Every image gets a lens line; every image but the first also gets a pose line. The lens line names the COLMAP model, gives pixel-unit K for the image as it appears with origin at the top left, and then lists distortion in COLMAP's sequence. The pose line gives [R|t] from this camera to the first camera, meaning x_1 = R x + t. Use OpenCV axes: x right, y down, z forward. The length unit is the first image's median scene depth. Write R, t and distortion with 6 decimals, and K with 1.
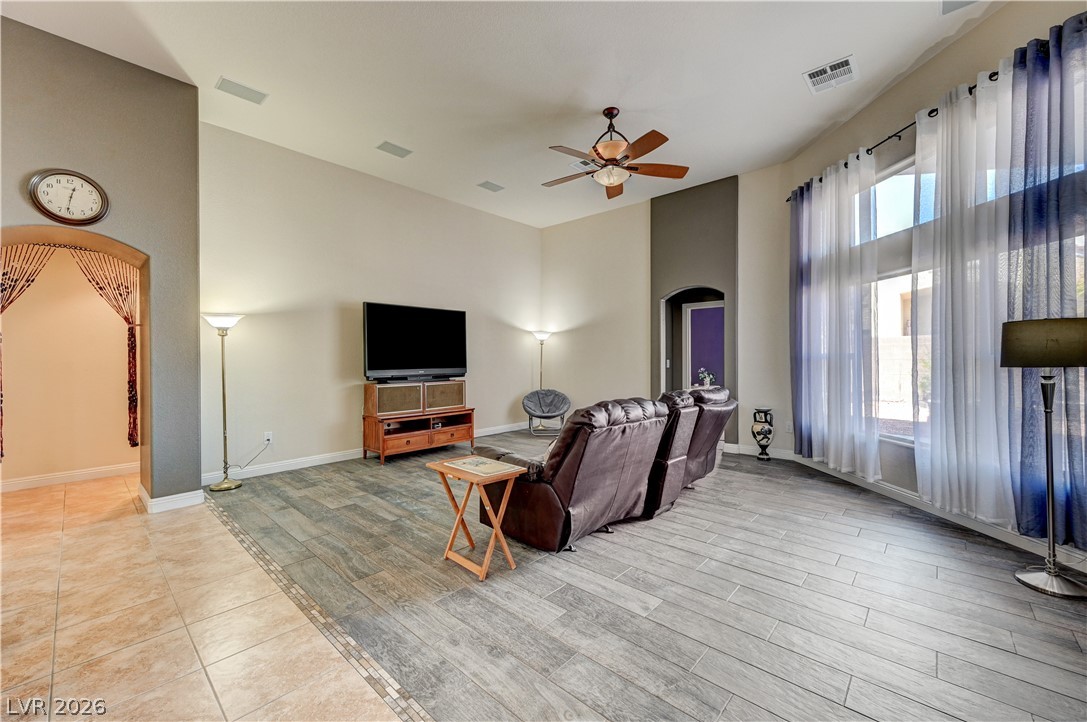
lens RADIAL K [[428.3, 0, 551.4], [0, 428.3, 358.9], [0, 0, 1]] dist [0.000889, 0.000880]
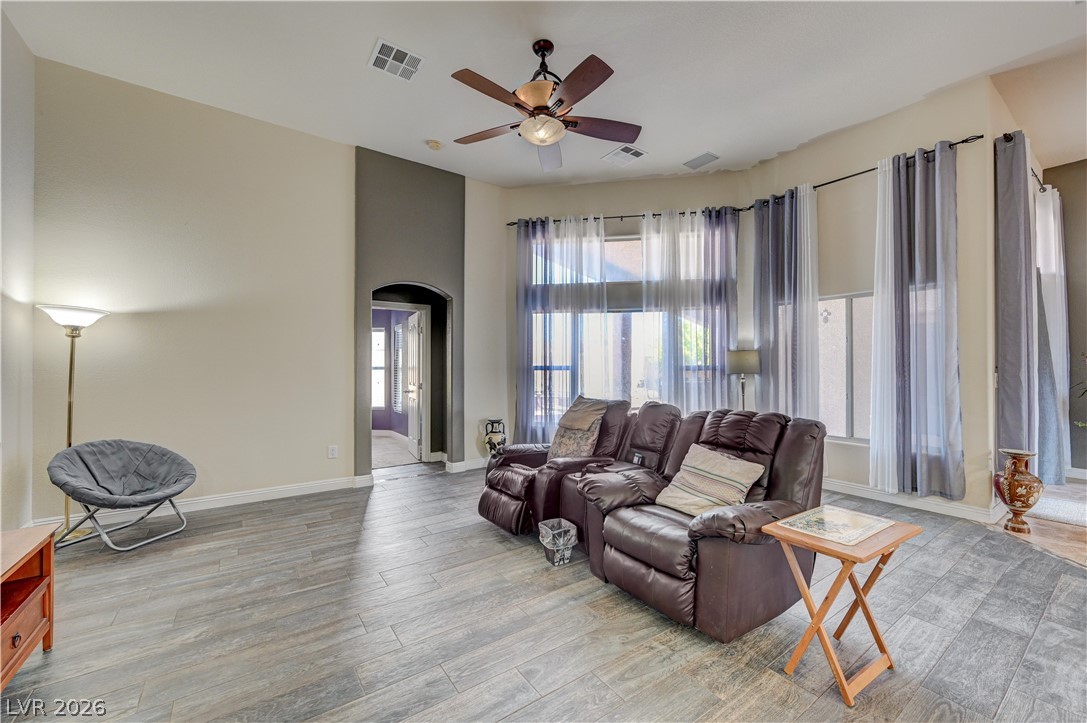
lens RADIAL K [[428.3, 0, 548.6], [0, 428.3, 365.6], [0, 0, 1]] dist [0.000889, 0.000880]
pose [[0.226847, 0.011587, 0.973861, -0.516379], [0.002298, 0.999920, -0.012432, 0.001377], [-0.973928, 0.005058, 0.226803, 0.708178]]
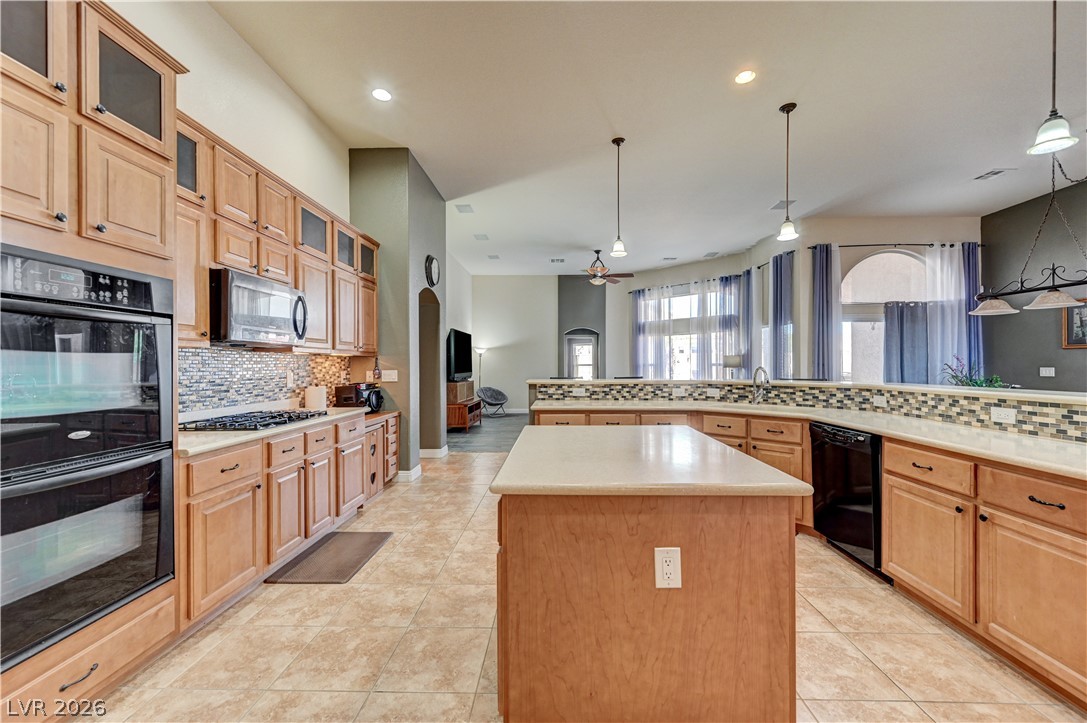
lens RADIAL K [[428.3, 0, 547.3], [0, 428.3, 364.0], [0, 0, 1]] dist [0.000889, 0.000880]
pose [[0.763773, 0.003137, 0.645478, -1.243900], [0.002148, 0.999970, -0.007401, 0.004844], [-0.645482, 0.007039, 0.763743, -0.409309]]
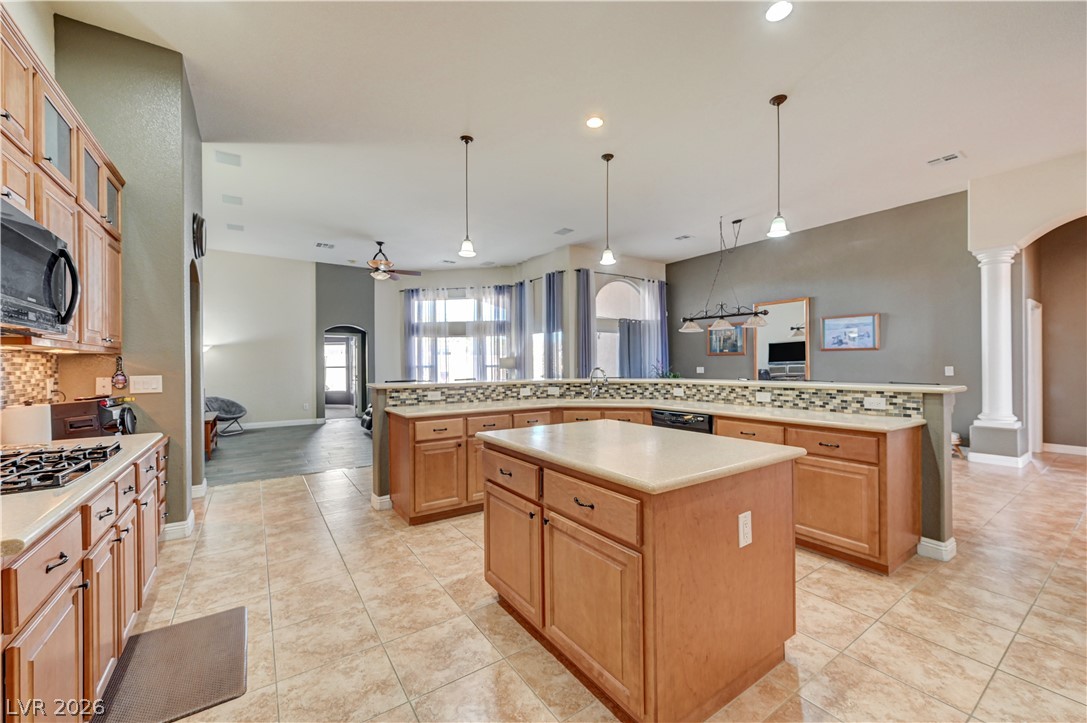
lens RADIAL K [[428.3, 0, 547.0], [0, 428.3, 365.2], [0, 0, 1]] dist [0.000889, 0.000880]
pose [[0.235417, 0.003558, 0.971888, -1.375345], [0.009135, 0.999941, -0.005874, 0.004389], [-0.971851, 0.010261, 0.235371, -0.175259]]
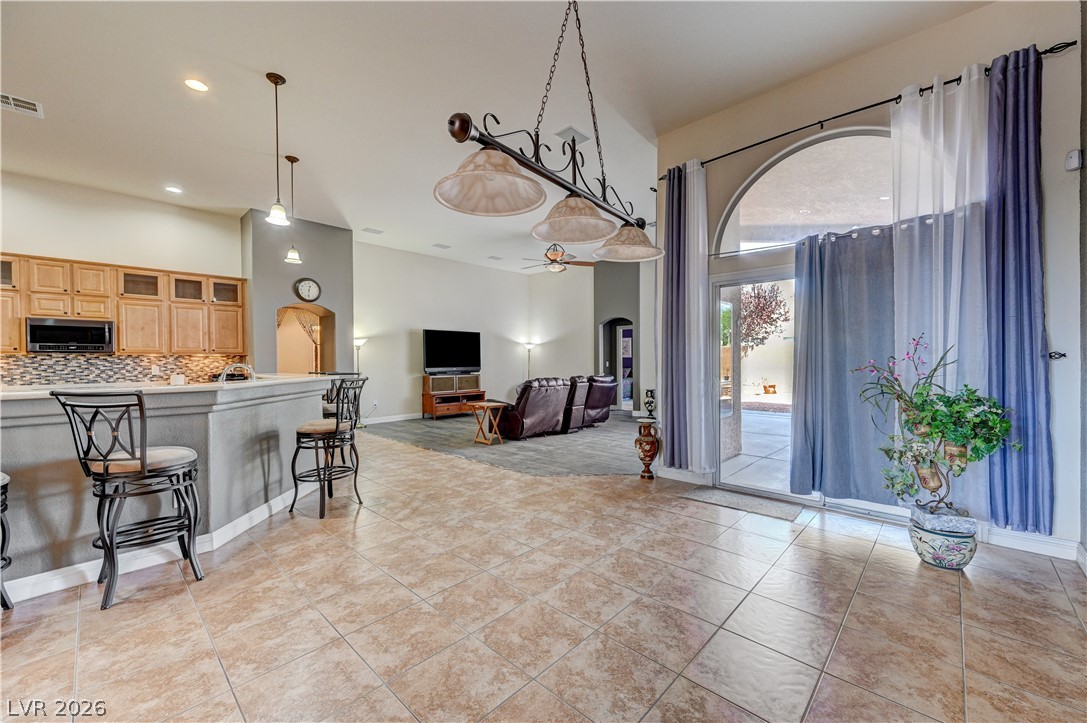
lens RADIAL K [[428.3, 0, 548.0], [0, 428.3, 360.2], [0, 0, 1]] dist [0.000889, 0.000880]
pose [[0.999589, -0.002773, -0.028528, 0.137599], [0.002696, 0.999993, -0.002736, 0.001399], [0.028535, 0.002658, 0.999589, -0.816263]]
